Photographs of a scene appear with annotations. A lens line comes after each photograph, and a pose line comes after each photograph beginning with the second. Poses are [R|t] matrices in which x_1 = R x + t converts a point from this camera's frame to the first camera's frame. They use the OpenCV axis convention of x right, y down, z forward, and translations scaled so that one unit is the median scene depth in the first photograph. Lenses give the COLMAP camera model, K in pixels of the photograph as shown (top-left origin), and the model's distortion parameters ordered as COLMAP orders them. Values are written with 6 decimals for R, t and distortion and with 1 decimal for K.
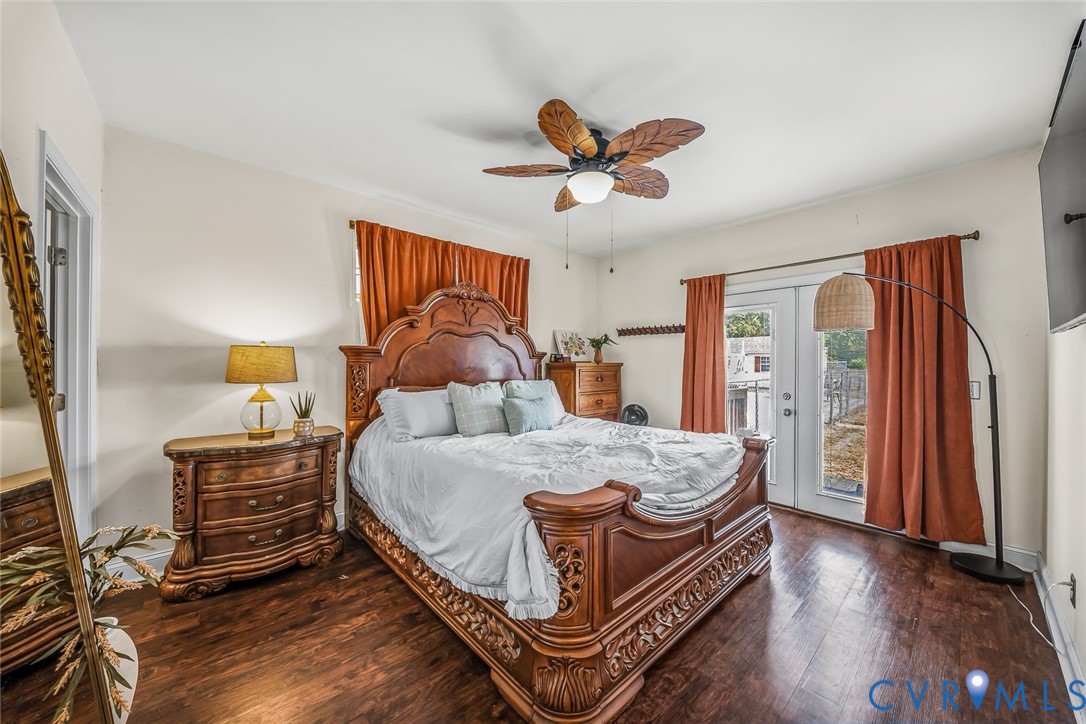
lens RADIAL K [[389.5, 0, 540.0], [0, 389.5, 364.9], [0, 0, 1]] dist [-0.000145, -0.000051]
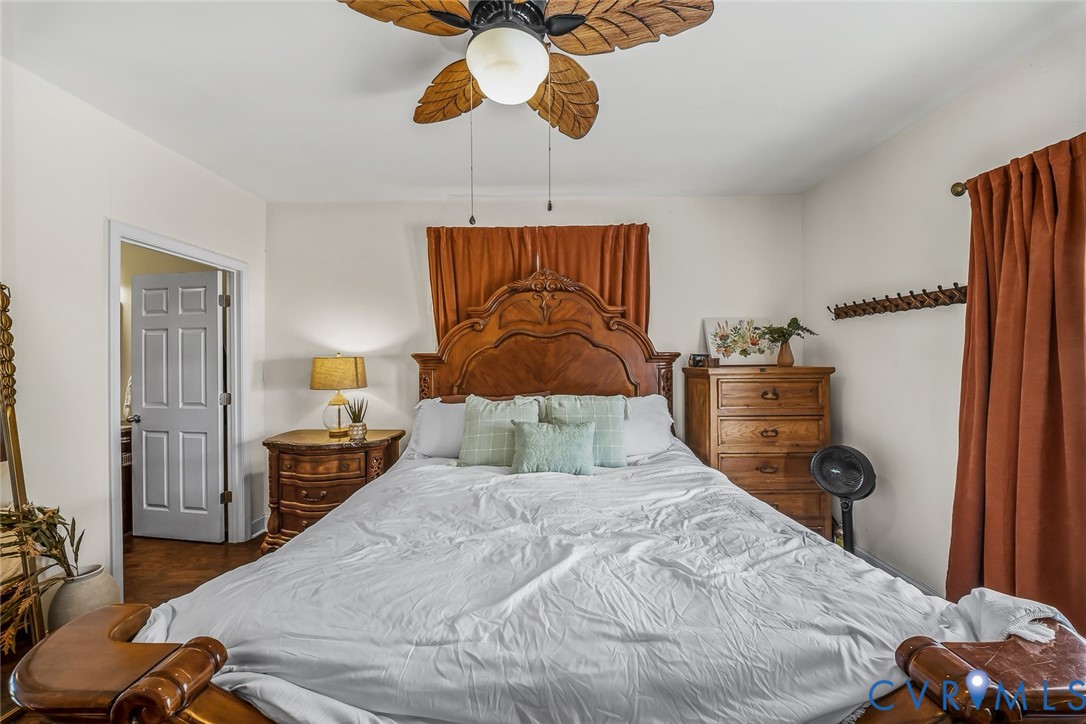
lens RADIAL K [[385.4, 0, 542.6], [0, 385.4, 359.1], [0, 0, 1]] dist [0.000061, -0.003048]
pose [[0.733500, -0.011233, -0.679597, 0.373240], [0.007101, 0.999936, -0.008864, -0.019994], [0.679653, 0.001676, 0.733532, 0.416978]]
